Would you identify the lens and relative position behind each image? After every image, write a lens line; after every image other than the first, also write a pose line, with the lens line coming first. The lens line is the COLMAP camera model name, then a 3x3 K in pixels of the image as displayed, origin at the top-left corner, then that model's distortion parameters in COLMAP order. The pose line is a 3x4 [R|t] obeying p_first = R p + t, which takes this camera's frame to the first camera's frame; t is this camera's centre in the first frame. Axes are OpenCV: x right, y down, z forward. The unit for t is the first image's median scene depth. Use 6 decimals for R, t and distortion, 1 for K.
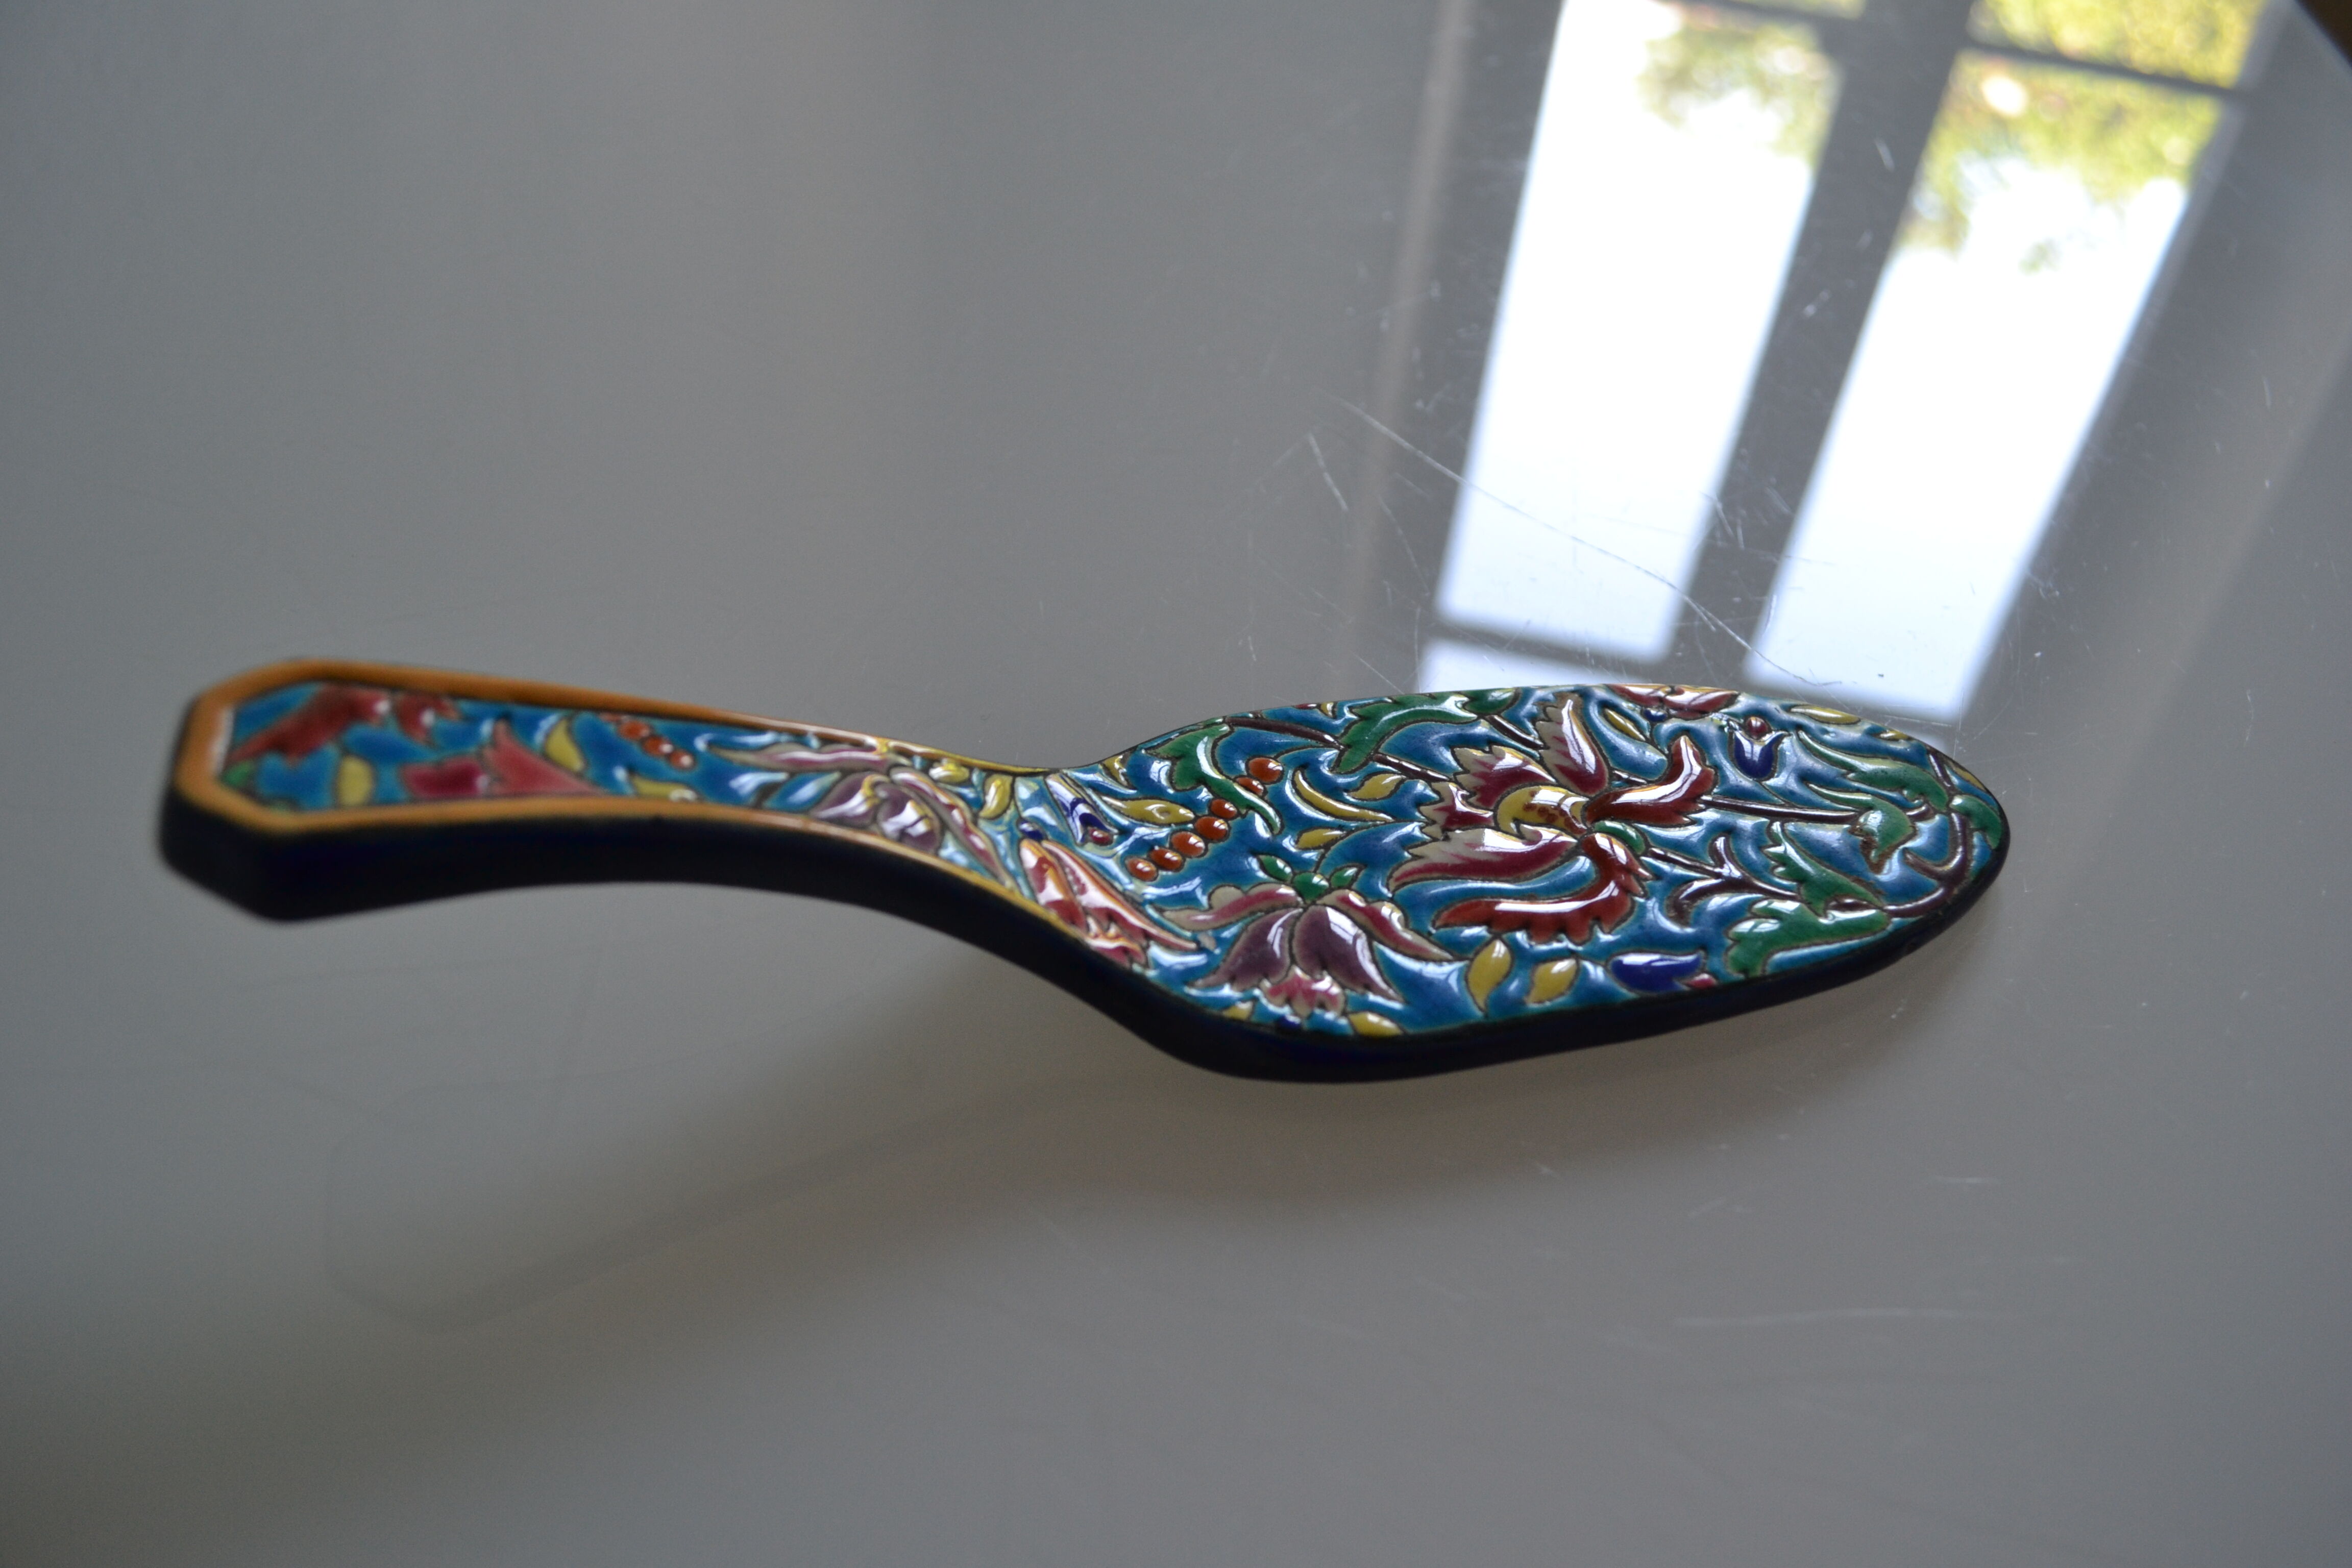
lens RADIAL K [[1808.4, 0, 1176.0], [0, 1808.4, 784.0], [0, 0, 1]] dist [-0.081633, 0.000630]
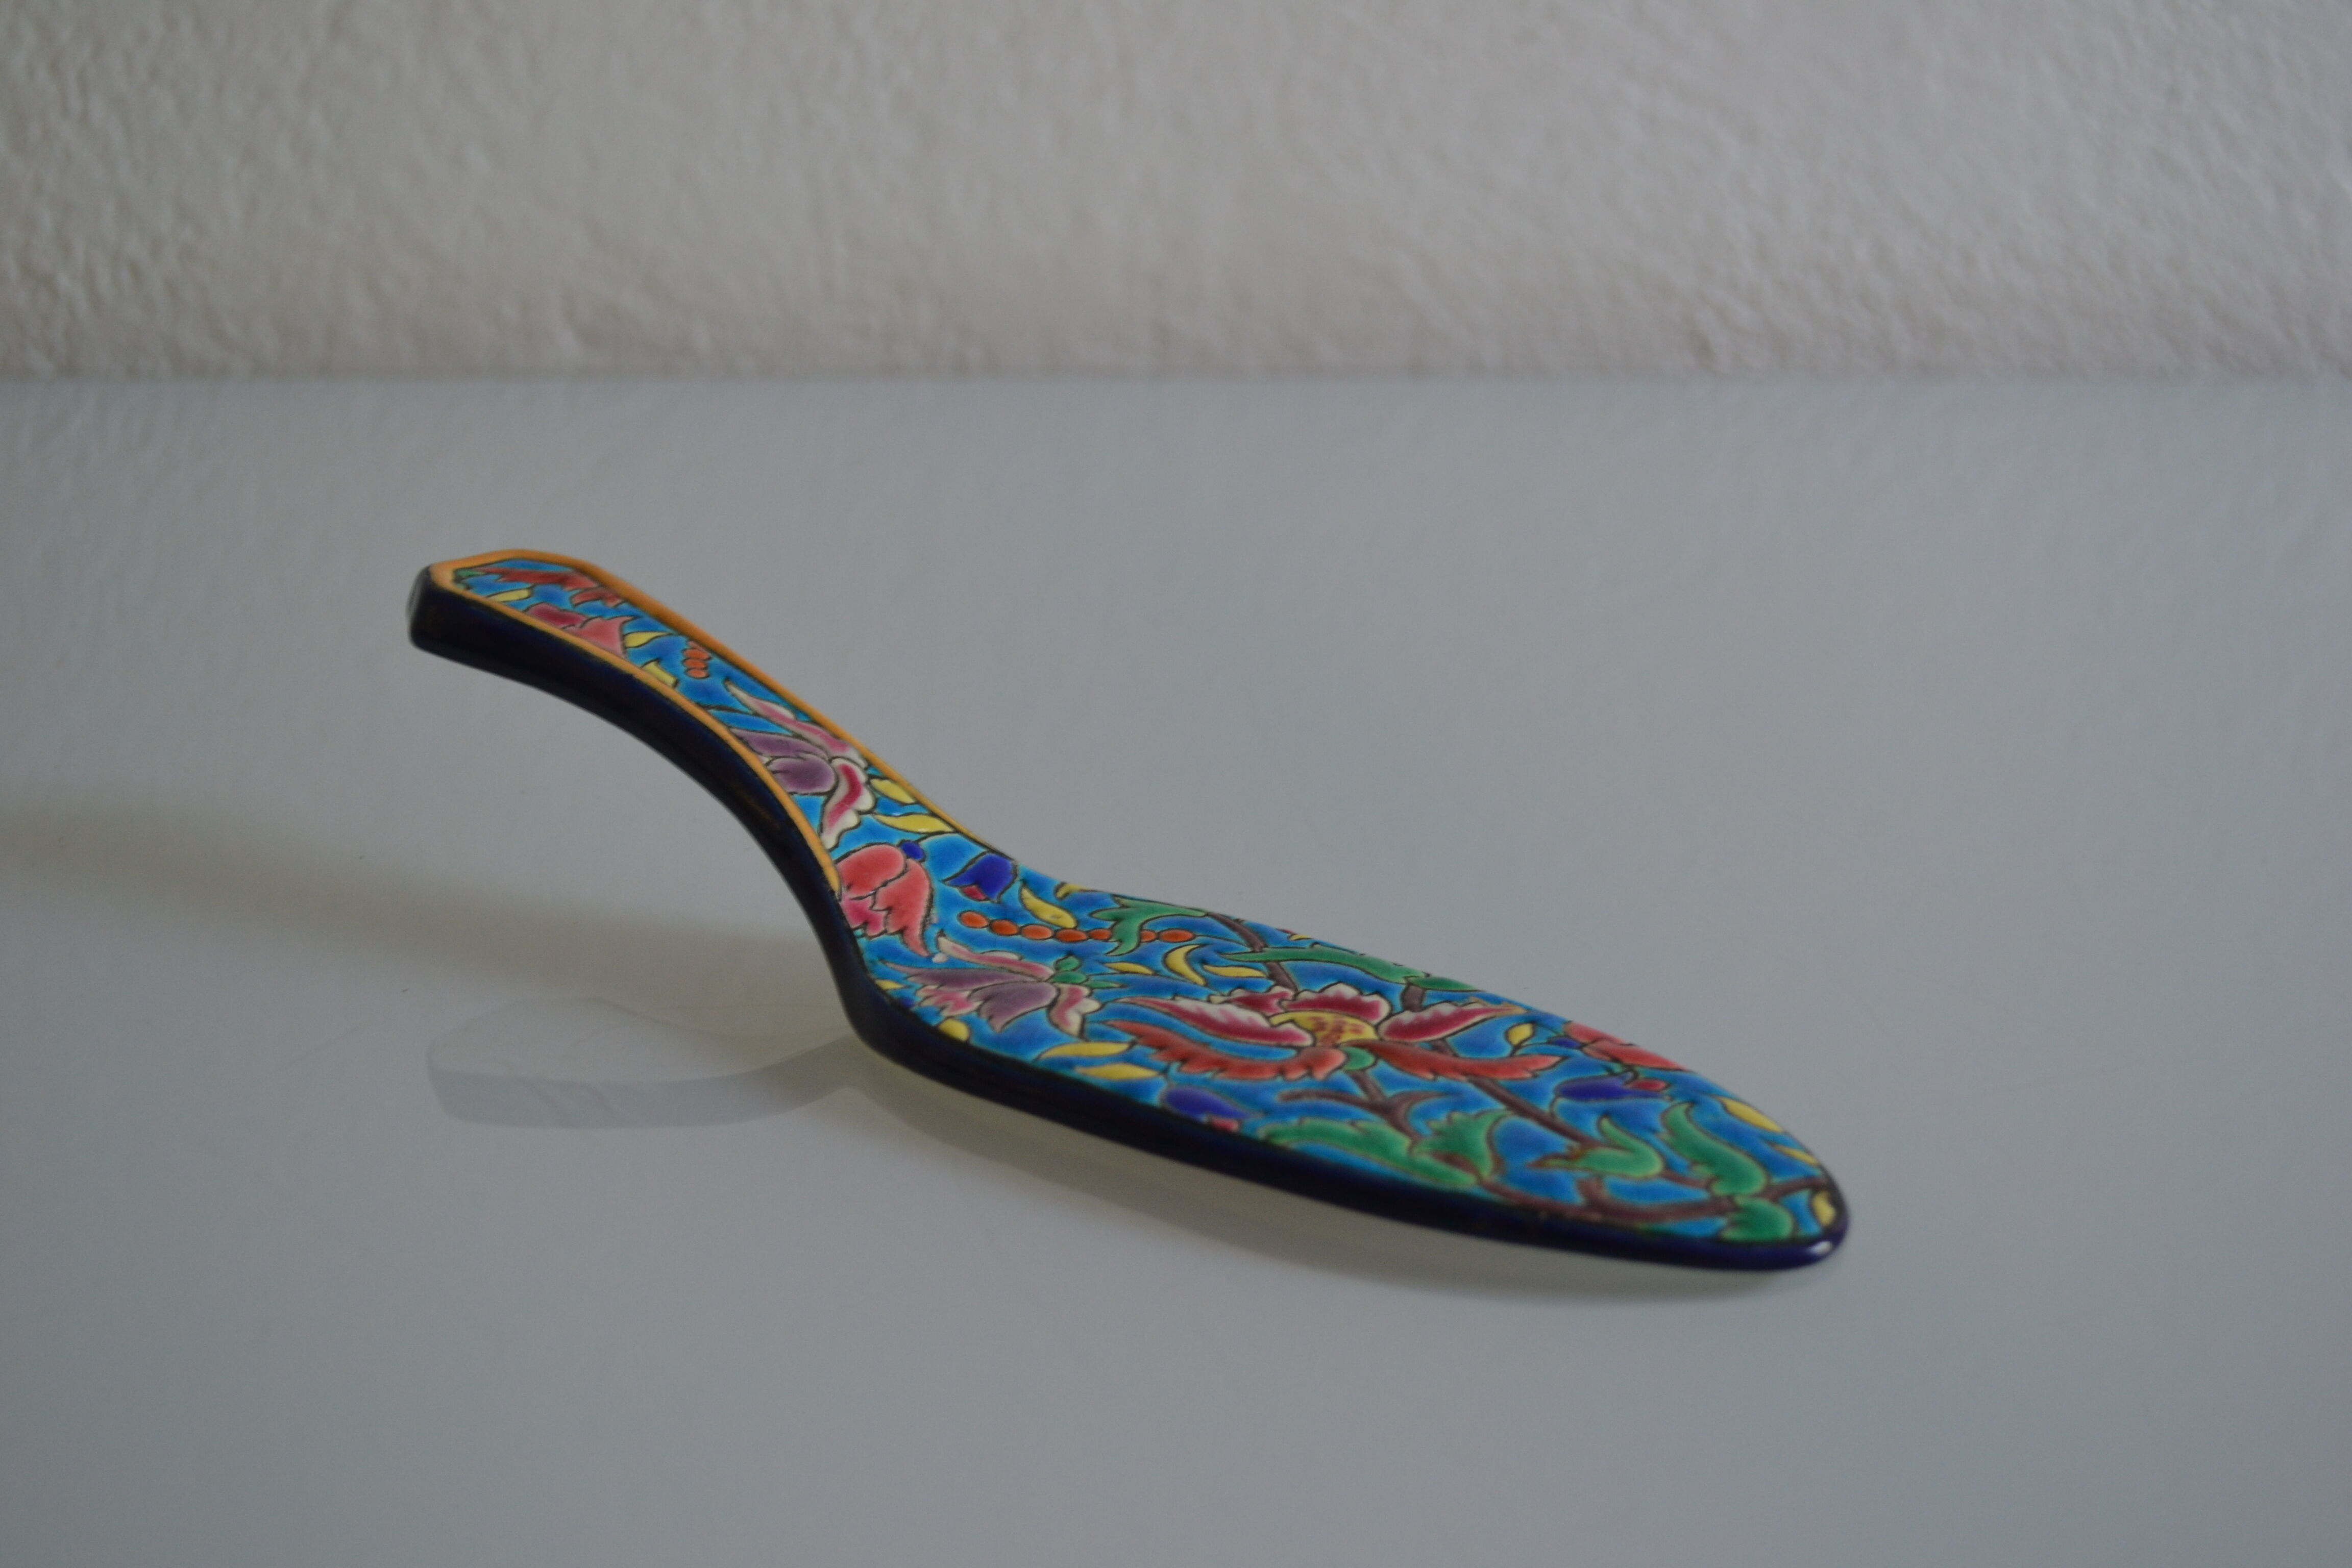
lens RADIAL K [[2959.4, 0, 1176.0], [0, 2959.4, 784.0], [0, 0, 1]] dist [-0.038179, -0.010946]
pose [[0.632783, 0.181948, -0.752649, 1.383447], [-0.499392, 0.838734, -0.217101, 0.303030], [0.591771, 0.513245, 0.621600, -0.097764]]
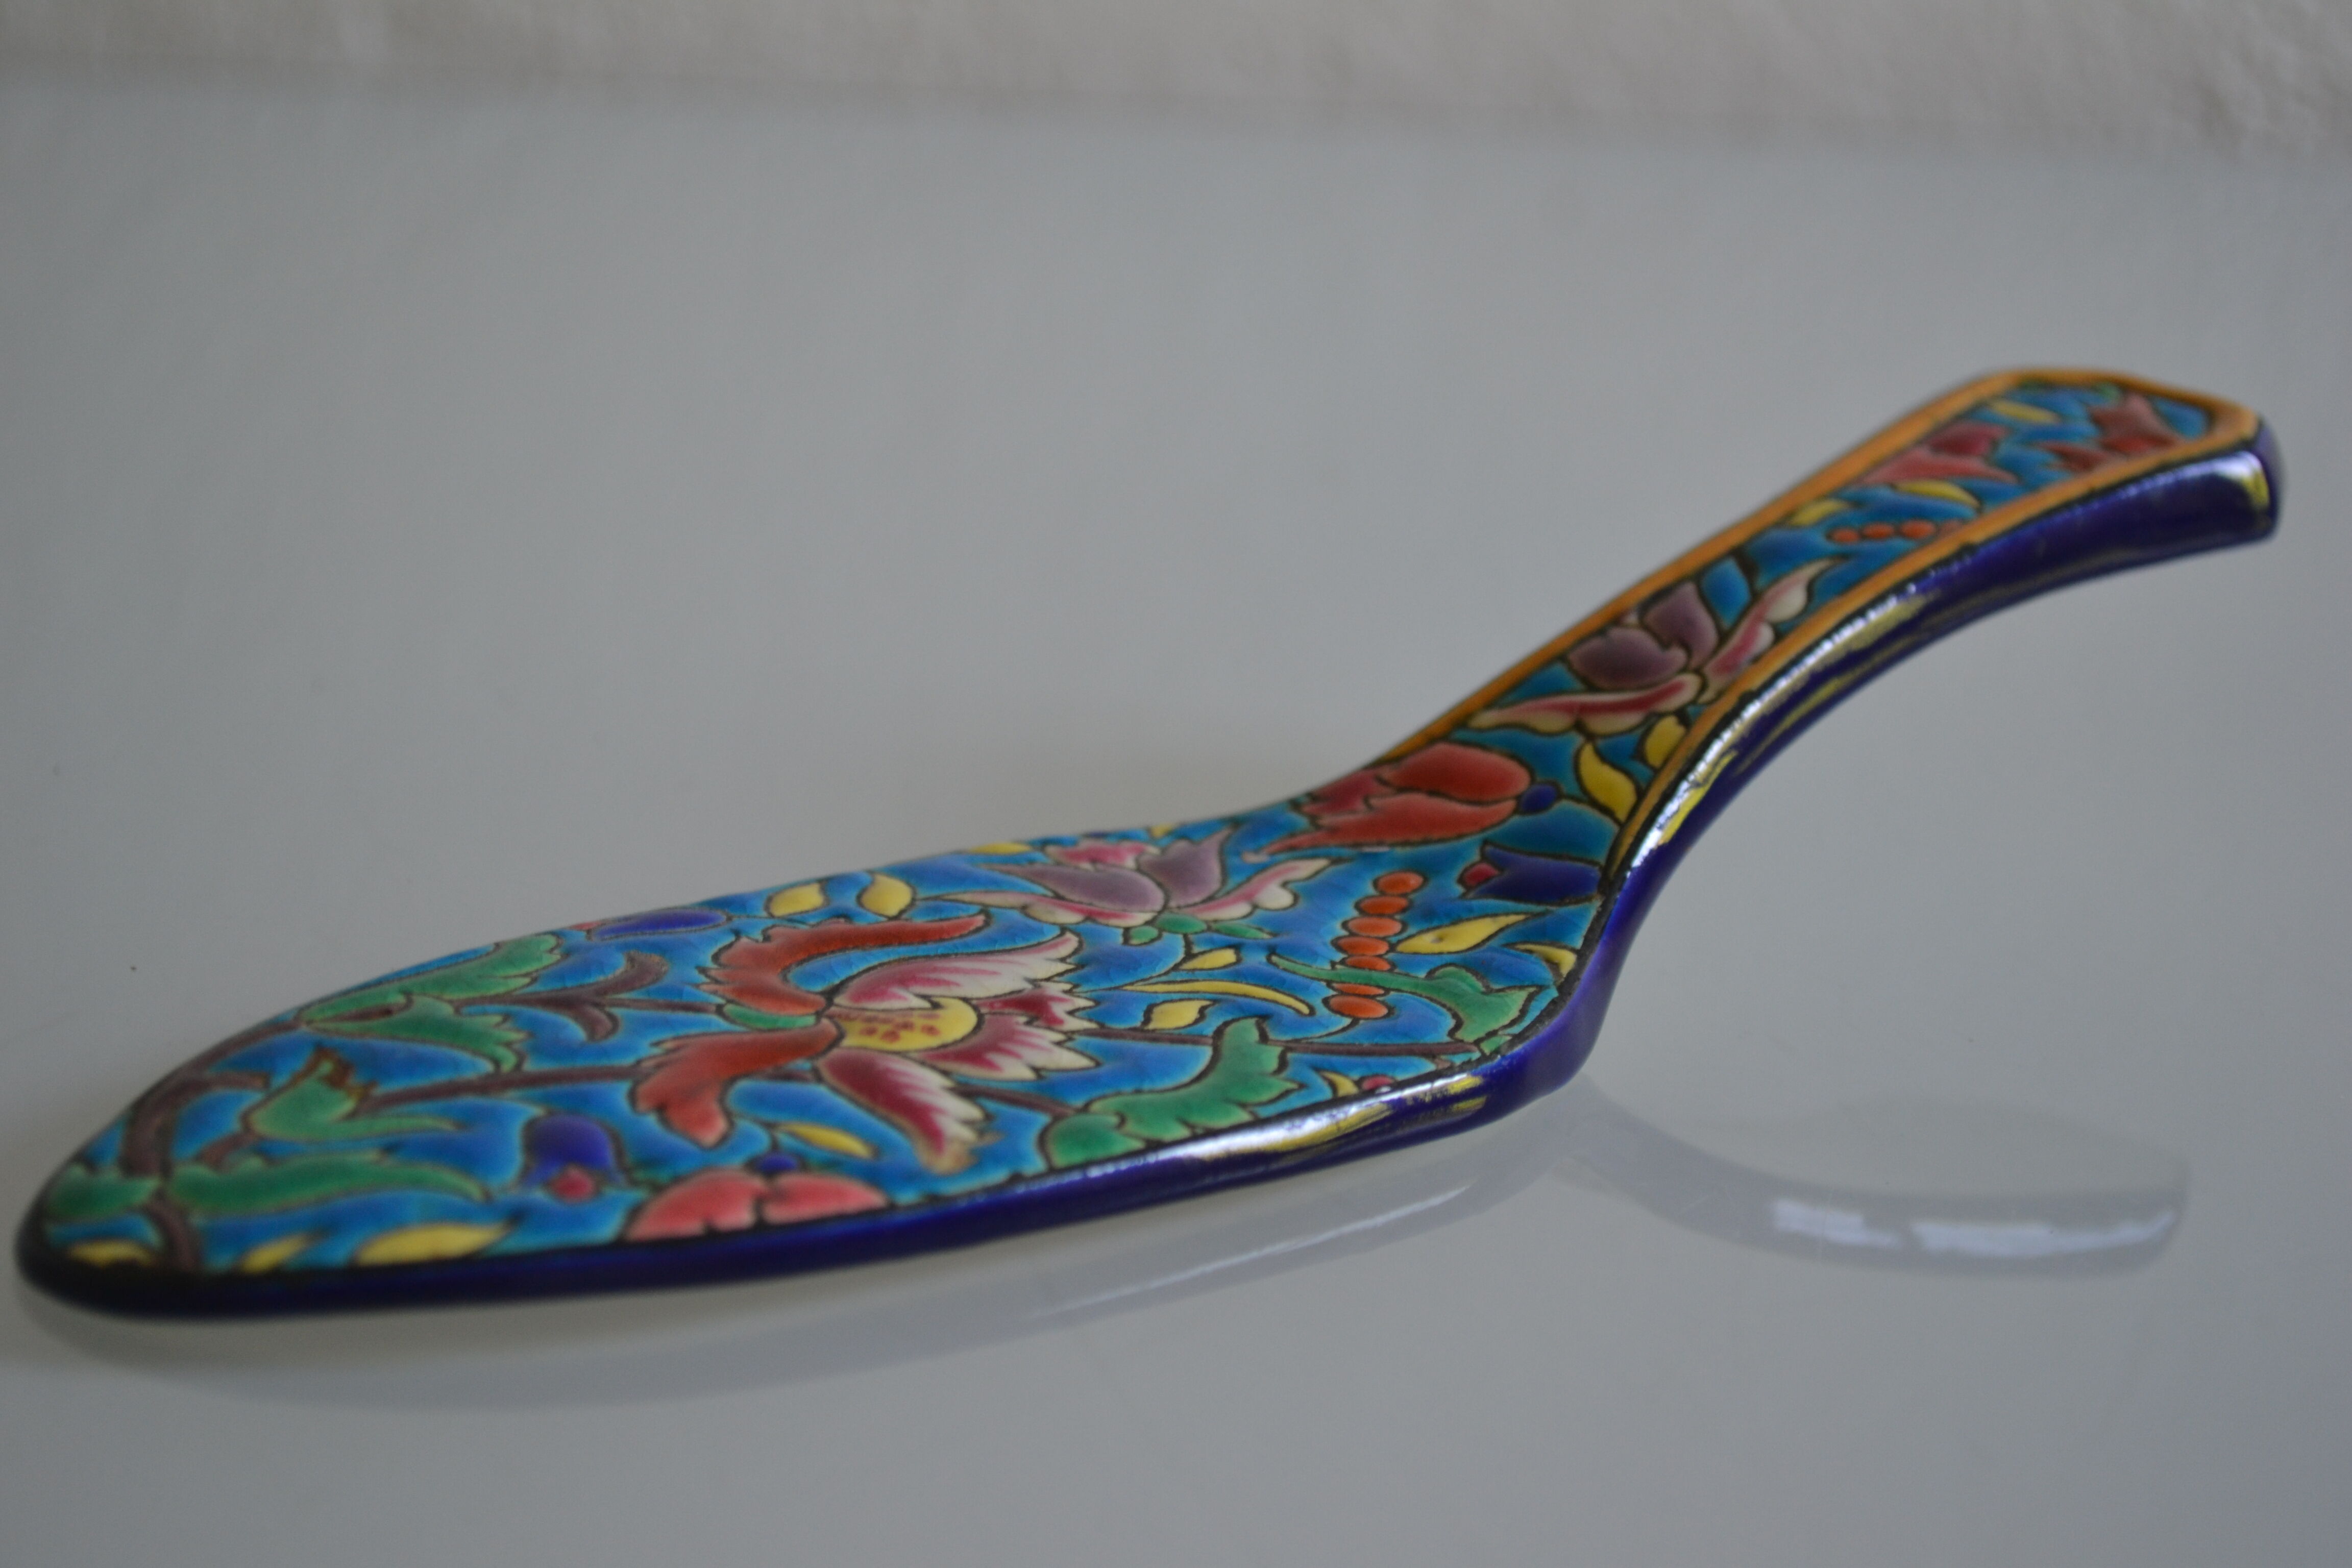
lens RADIAL K [[4881.2, 0, 1166.8], [0, 4881.2, 731.5], [0, 0, 1]] dist [-0.007789, 0.220857]
pose [[-0.885177, -0.009345, -0.465161, 0.906654], [-0.393792, 0.547485, 0.738368, -1.296463], [0.247768, 0.836763, -0.488302, 1.799614]]
